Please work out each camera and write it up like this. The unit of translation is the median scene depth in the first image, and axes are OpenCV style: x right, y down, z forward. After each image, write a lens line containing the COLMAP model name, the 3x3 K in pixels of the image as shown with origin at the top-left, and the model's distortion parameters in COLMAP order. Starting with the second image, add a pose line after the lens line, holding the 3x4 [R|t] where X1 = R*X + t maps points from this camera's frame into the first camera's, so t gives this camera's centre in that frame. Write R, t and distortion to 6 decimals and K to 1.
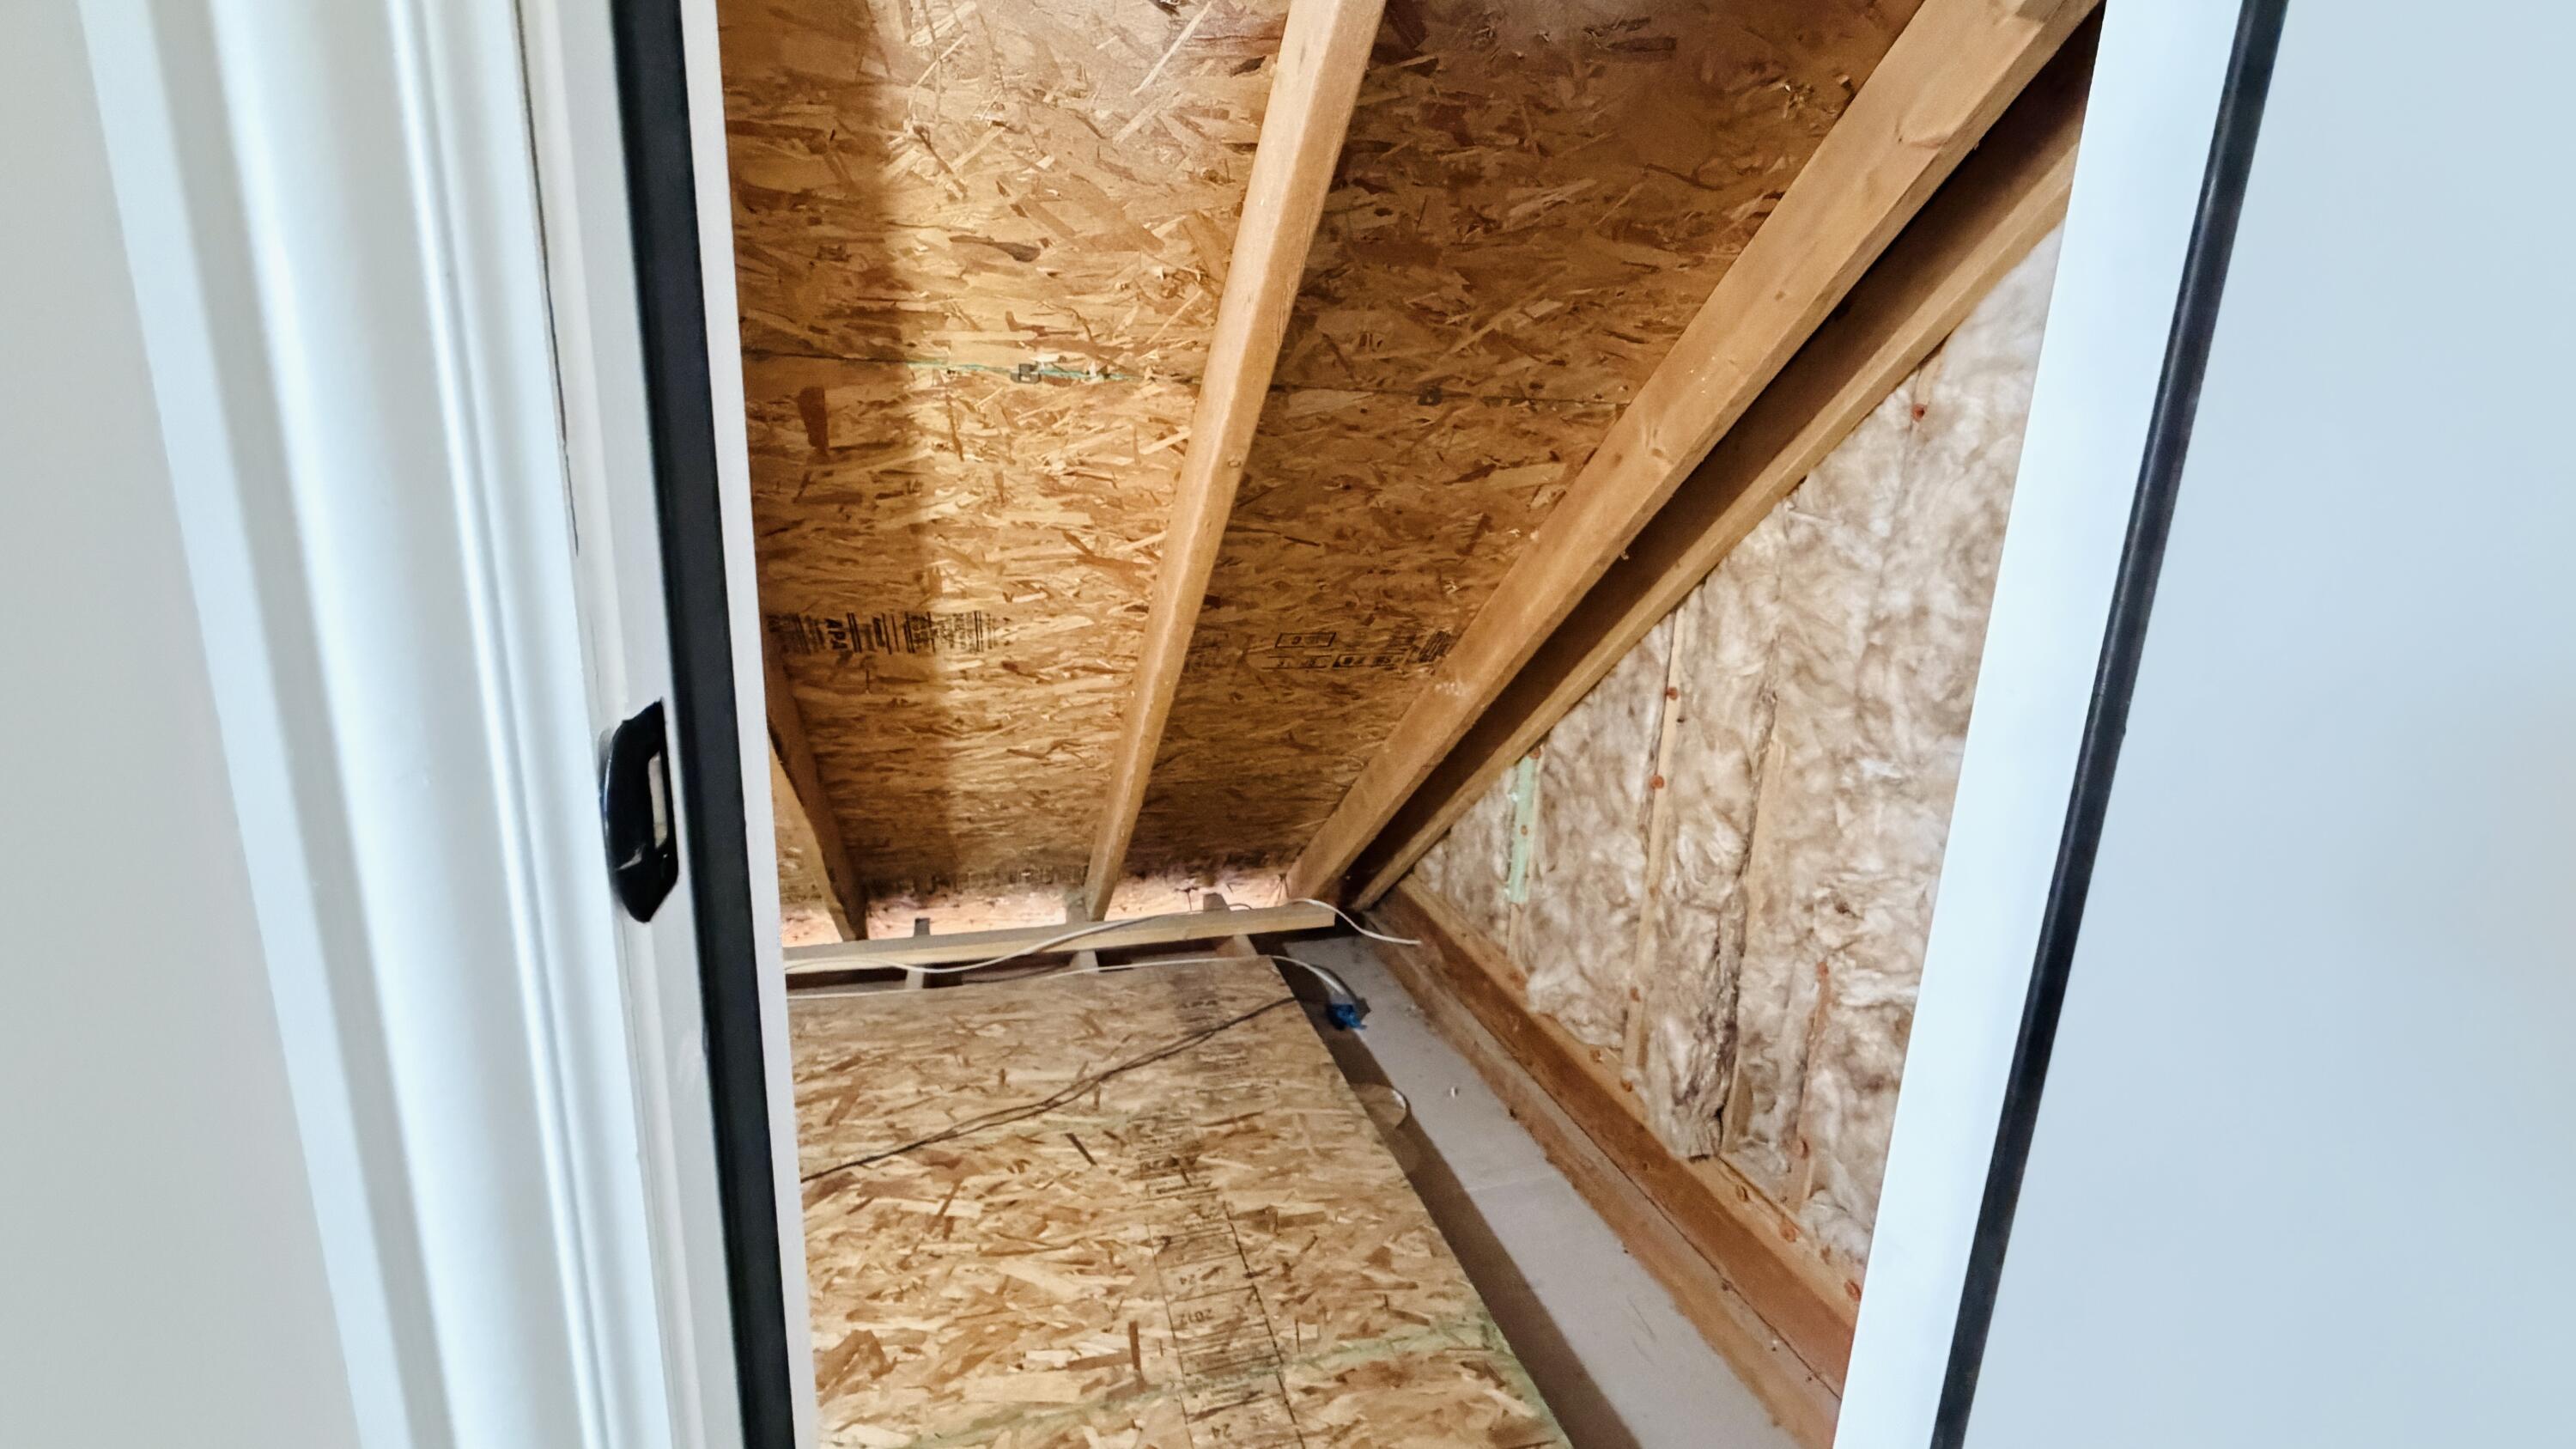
lens RADIAL K [[1026.1, 0, 1280.6], [0, 1026.1, 730.2], [0, 0, 1]] dist [0.000458, 0.000276]
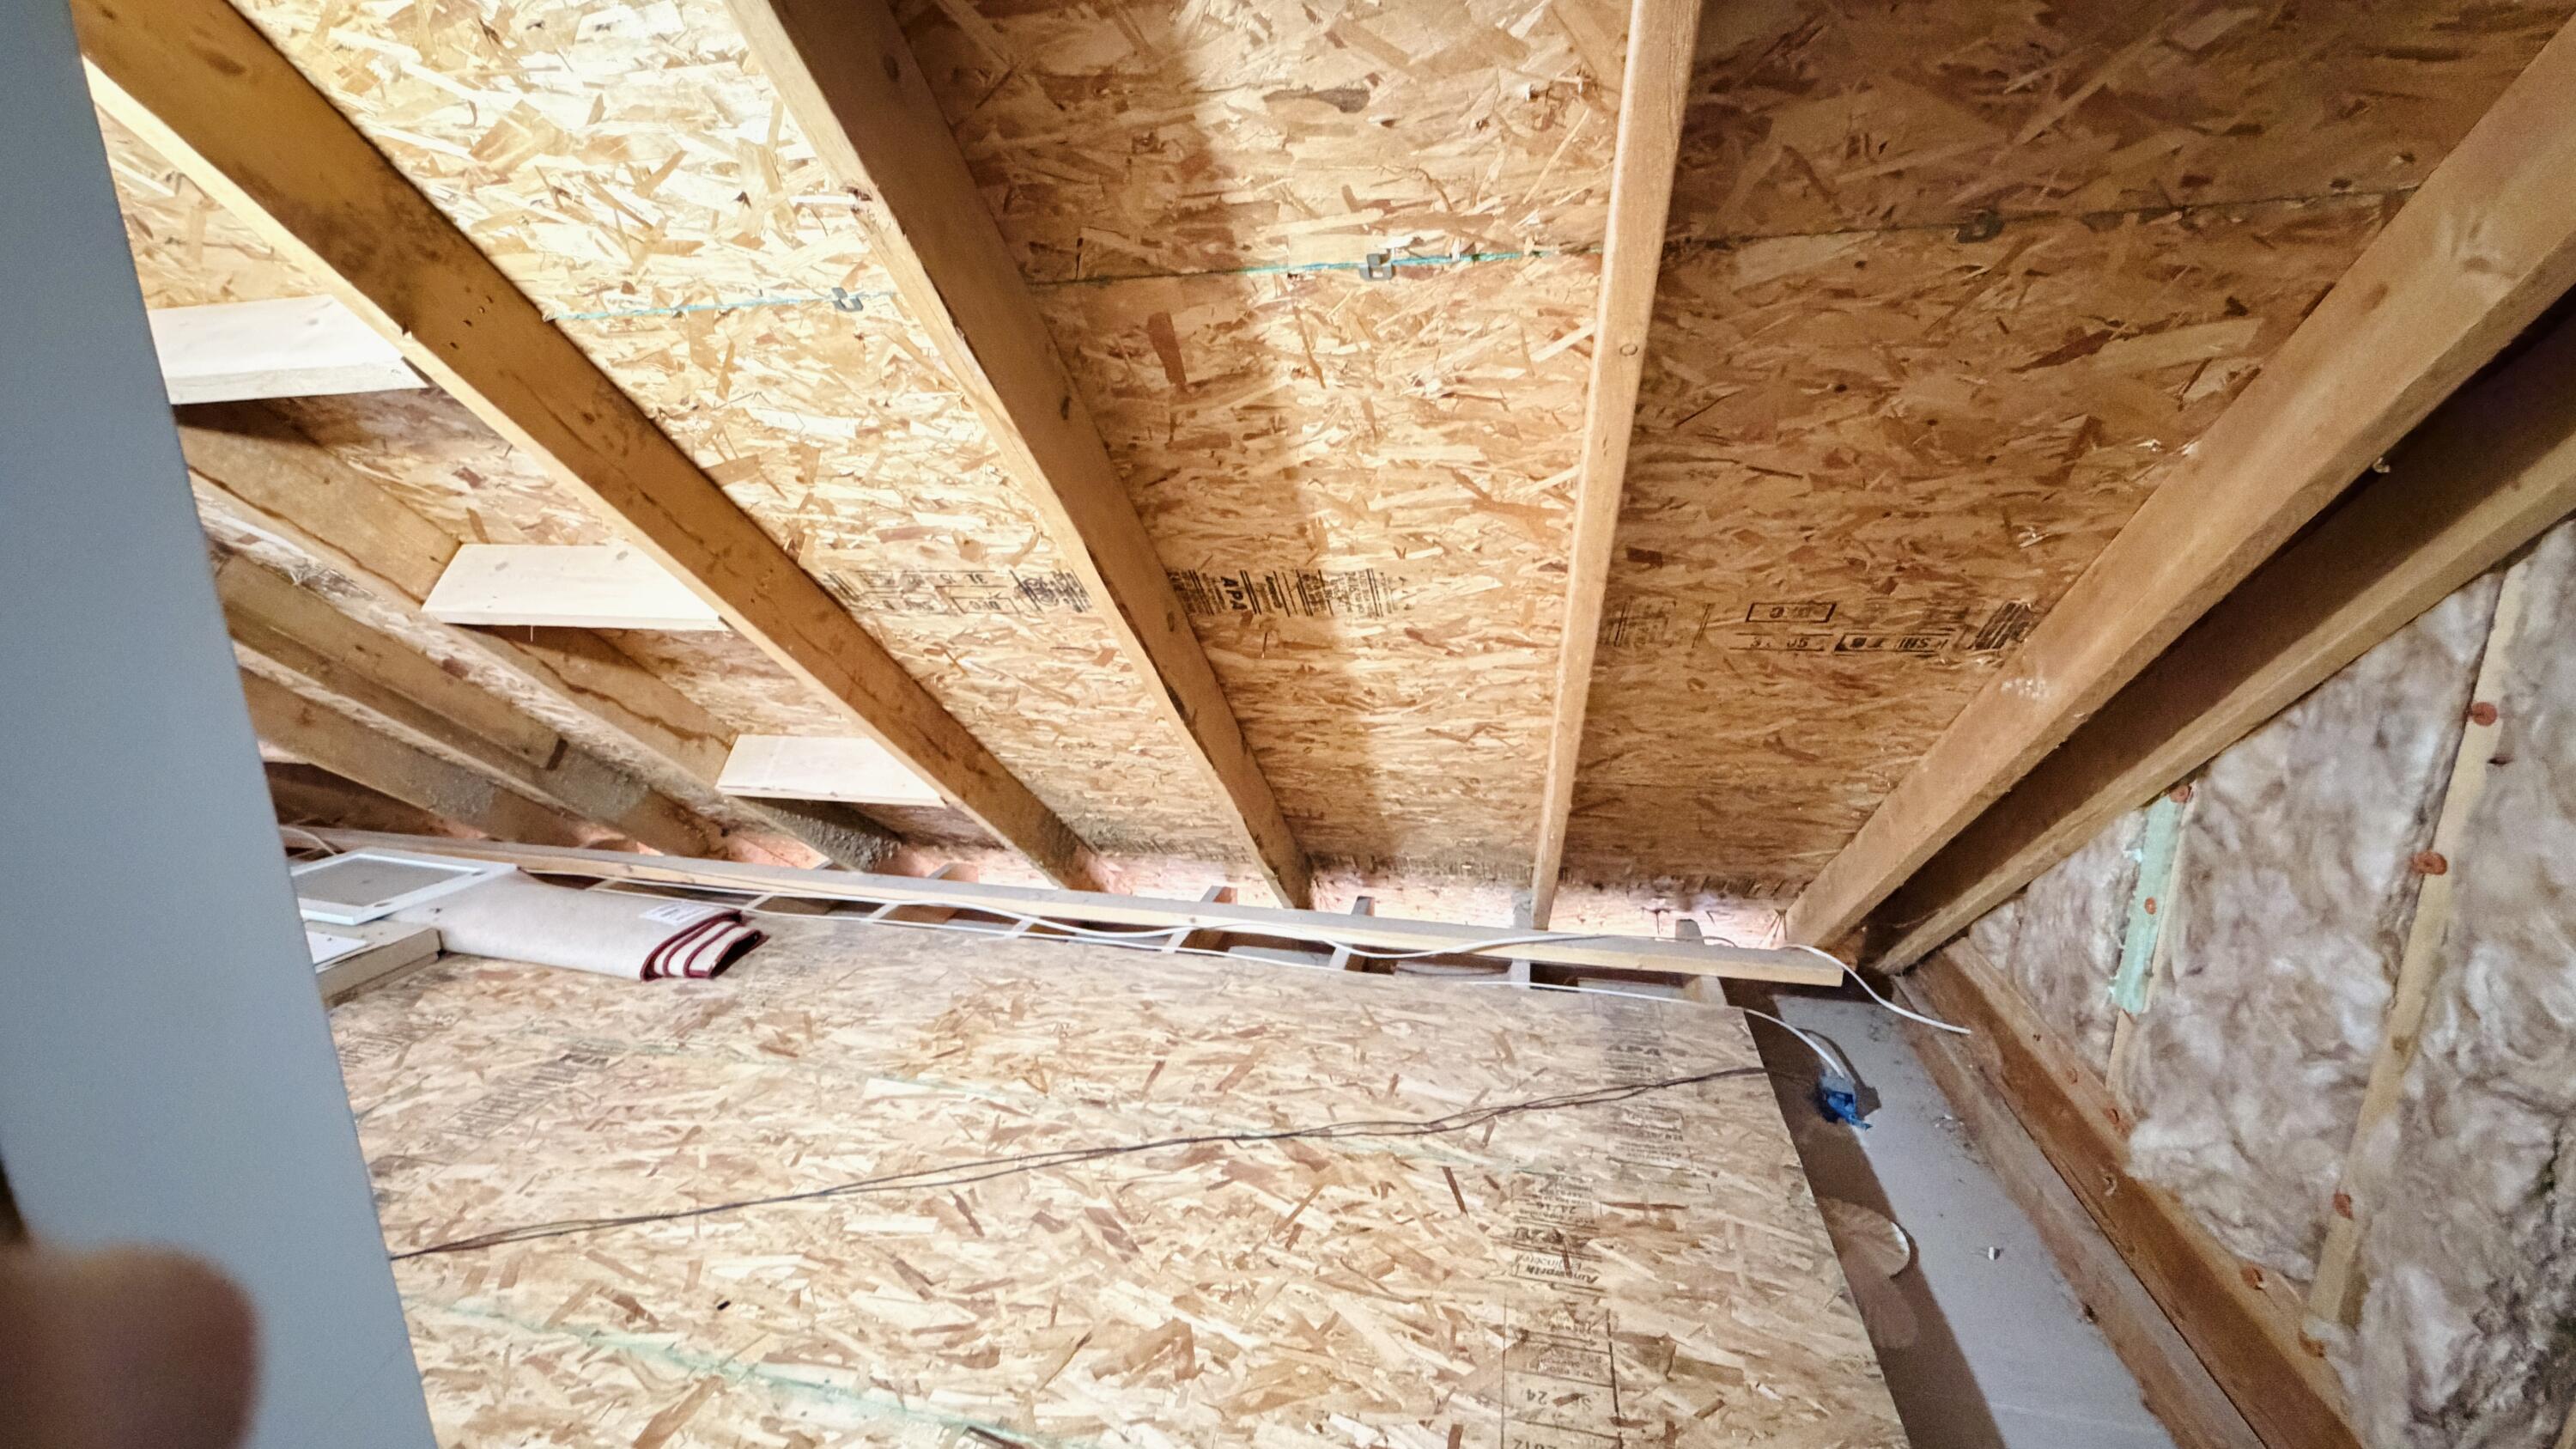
lens RADIAL K [[1026.1, 0, 1280.6], [0, 1026.1, 730.2], [0, 0, 1]] dist [0.000458, 0.000276]
pose [[0.869571, 0.074058, -0.488224, 0.079292], [-0.068952, 0.997214, 0.028456, 0.003649], [0.488971, 0.008919, 0.872254, 0.171311]]
